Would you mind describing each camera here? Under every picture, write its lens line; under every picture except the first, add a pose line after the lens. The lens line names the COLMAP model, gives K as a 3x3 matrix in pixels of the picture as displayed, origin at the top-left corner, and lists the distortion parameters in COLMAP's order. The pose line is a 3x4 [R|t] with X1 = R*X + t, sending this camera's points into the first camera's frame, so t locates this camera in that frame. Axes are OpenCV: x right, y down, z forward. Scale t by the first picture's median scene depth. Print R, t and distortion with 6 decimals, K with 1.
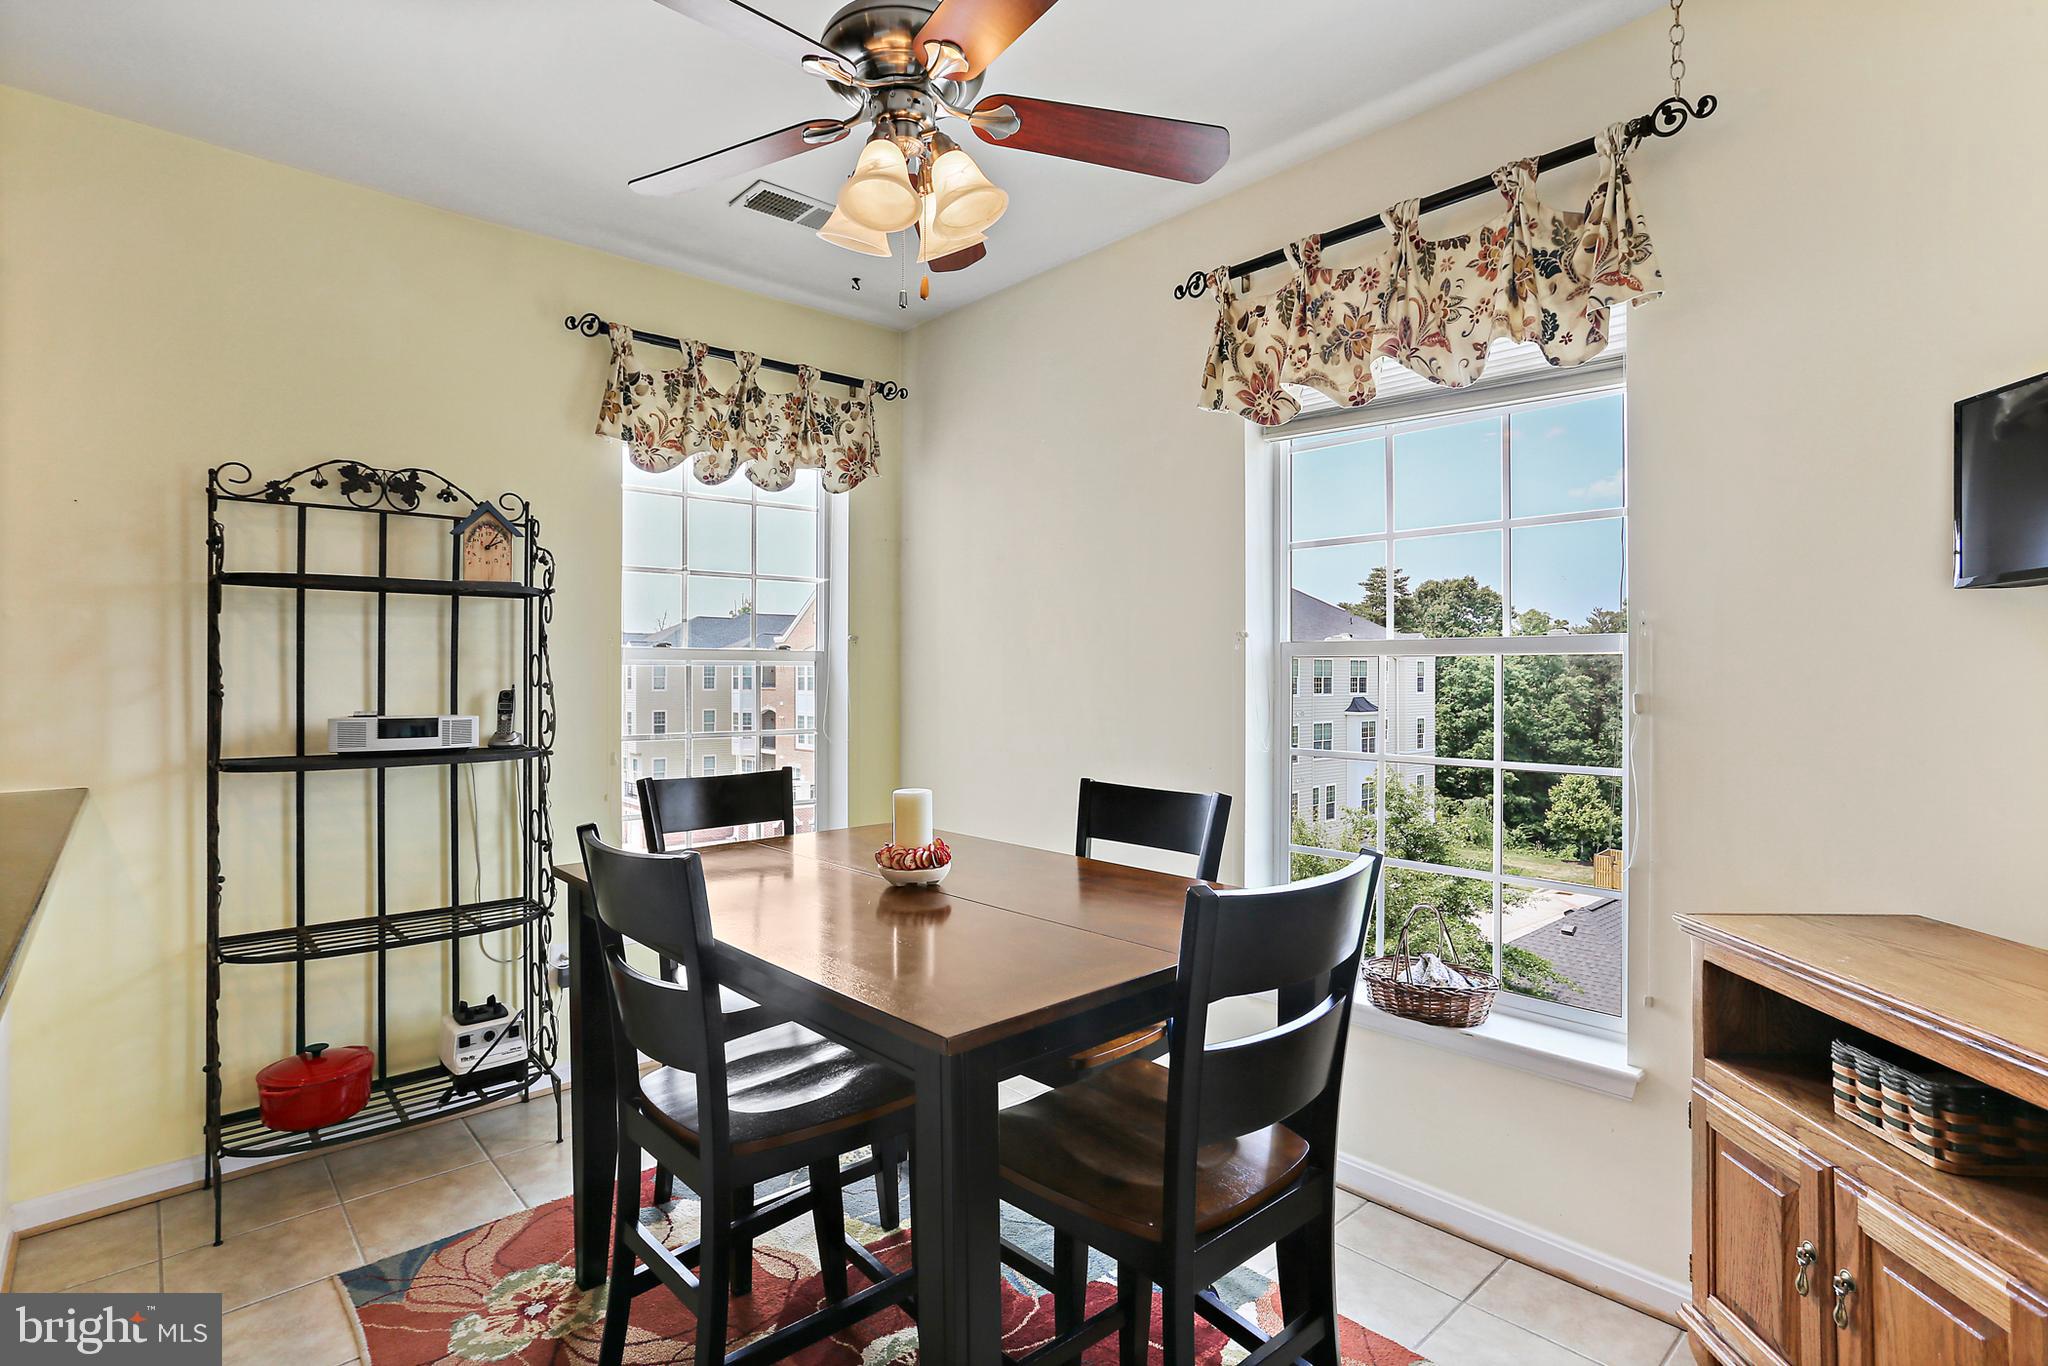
lens RADIAL K [[989.3, 0, 1023.0], [0, 989.3, 673.4], [0, 0, 1]] dist [-0.056555, 0.028292]
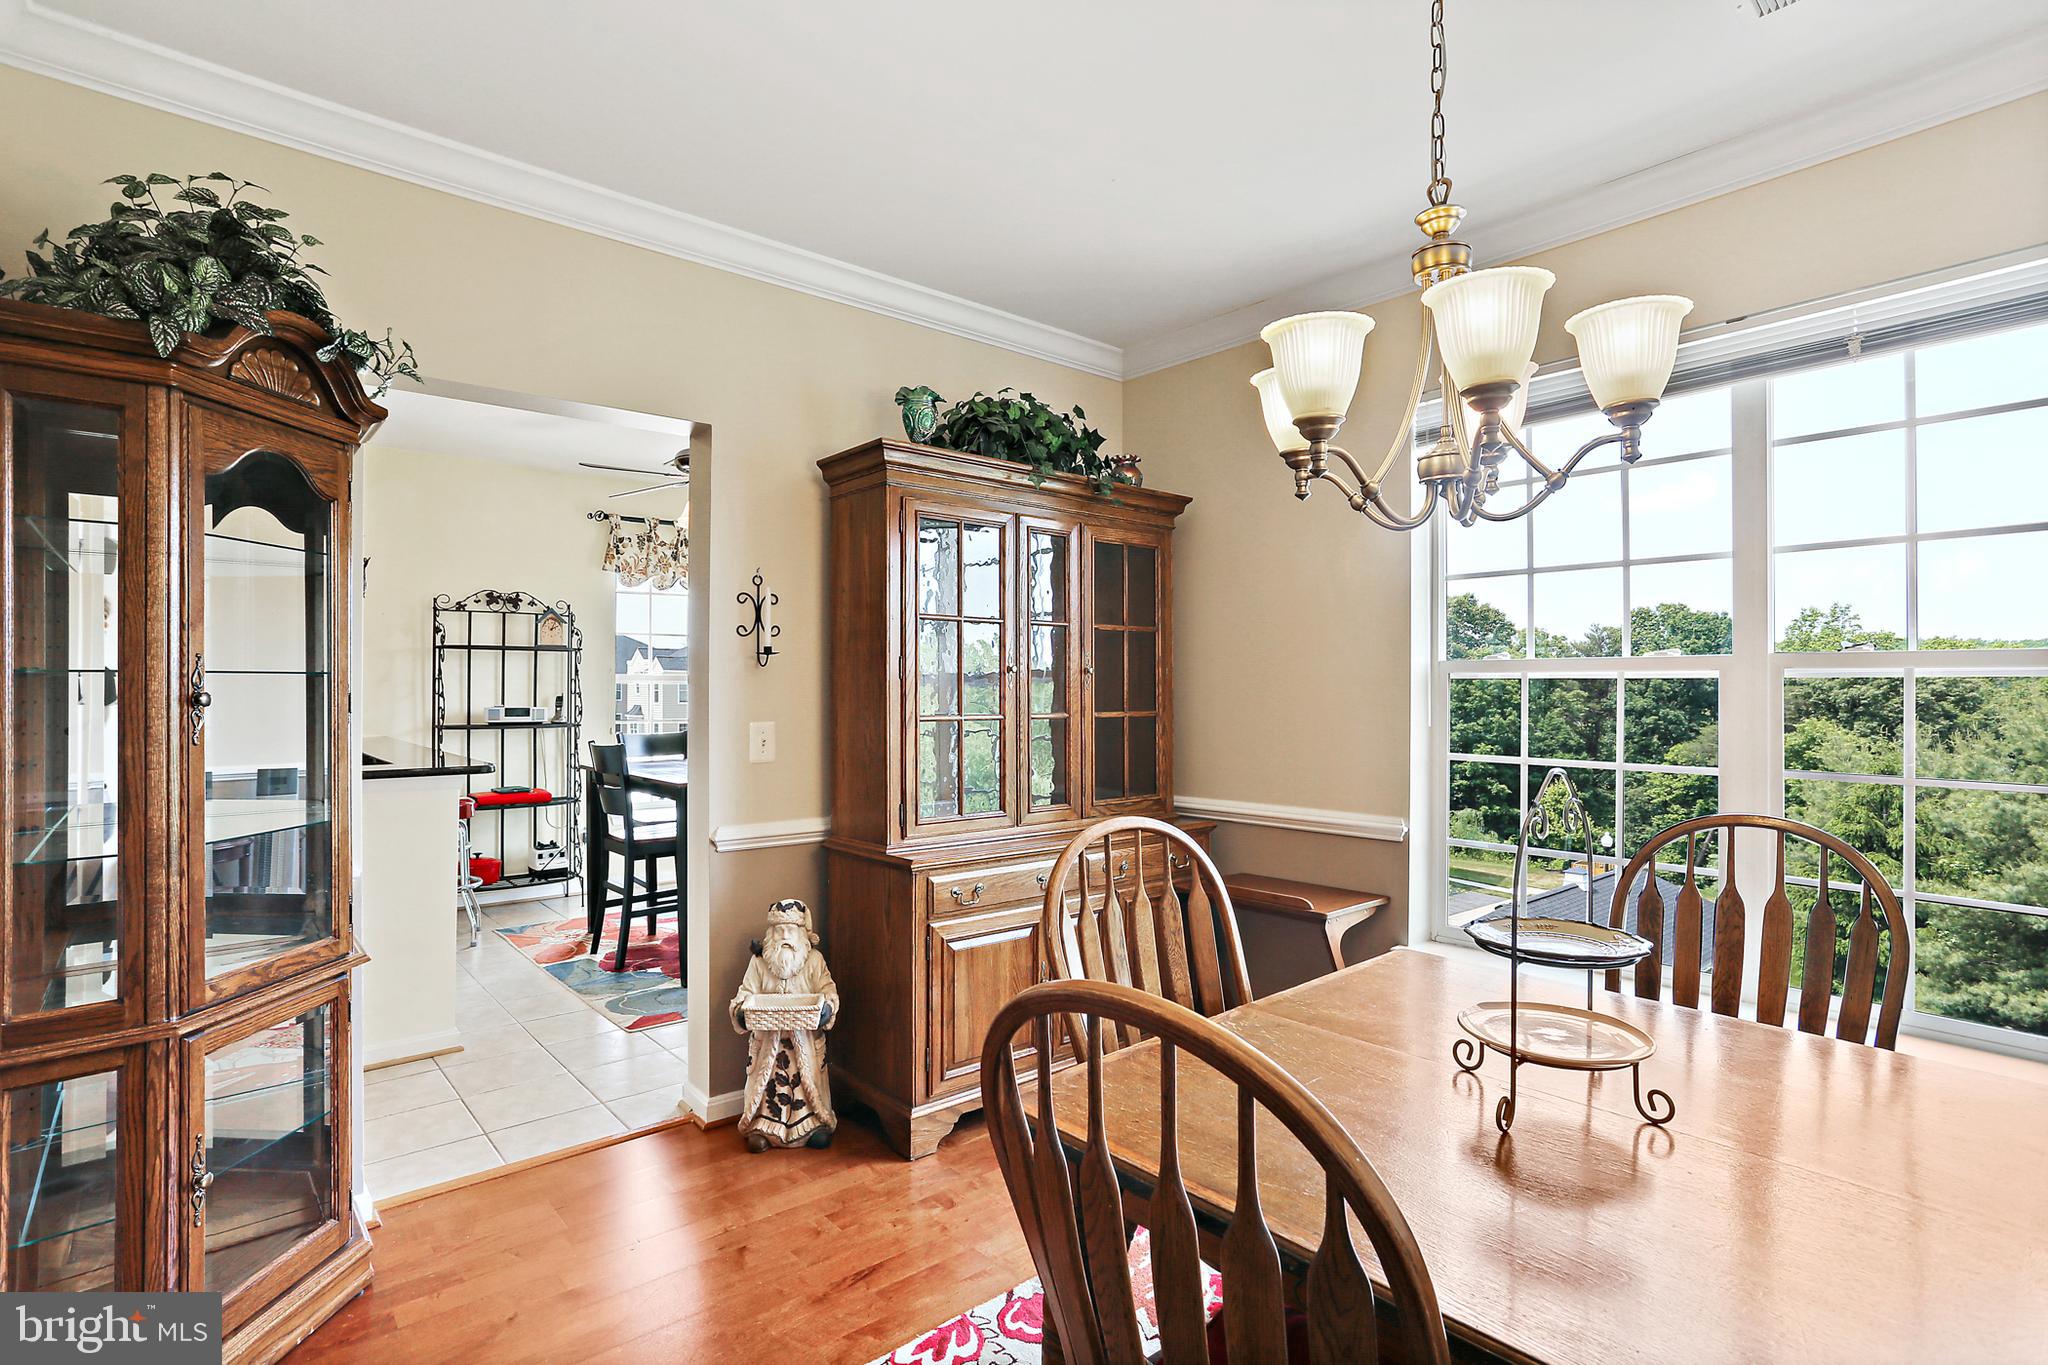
lens RADIAL K [[1009.0, 0, 1016.9], [0, 1009.0, 681.9], [0, 0, 1]] dist [-0.051729, 0.000079]
pose [[0.999209, 0.002288, -0.039689, 0.606449], [-0.002476, 0.999986, -0.004696, -0.005515], [0.039678, 0.004790, 0.999201, -1.244530]]
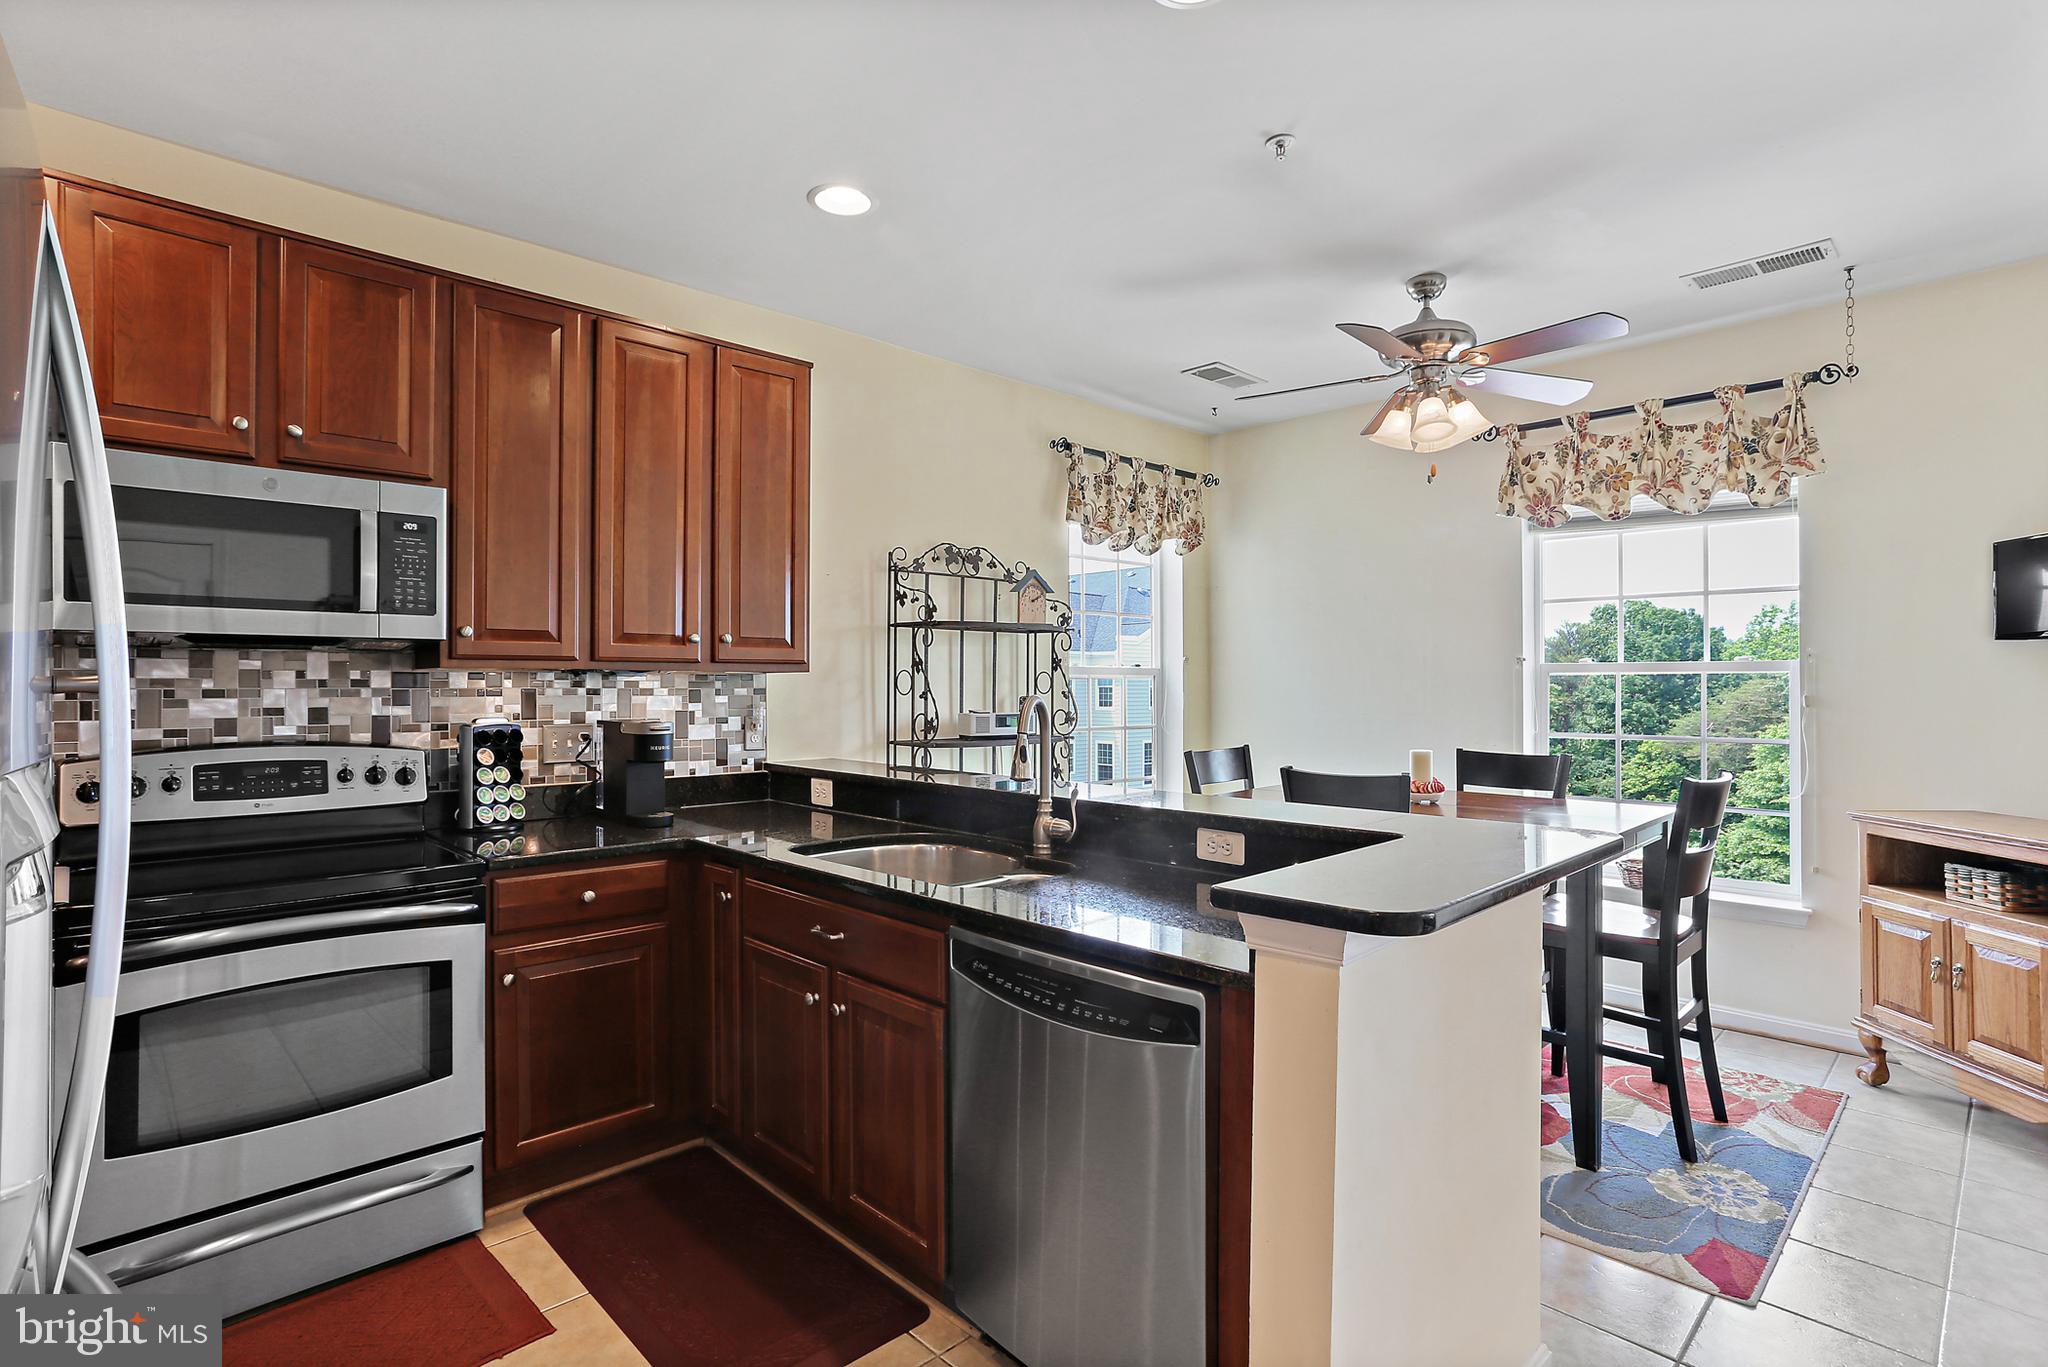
lens RADIAL K [[980.4, 0, 1012.8], [0, 980.4, 680.9], [0, 0, 1]] dist [-0.050035, 0.024992]
pose [[0.999616, -0.000934, 0.027708, -0.669081], [0.000986, 0.999998, -0.001861, -0.003054], [-0.027706, 0.001887, 0.999614, -0.547654]]
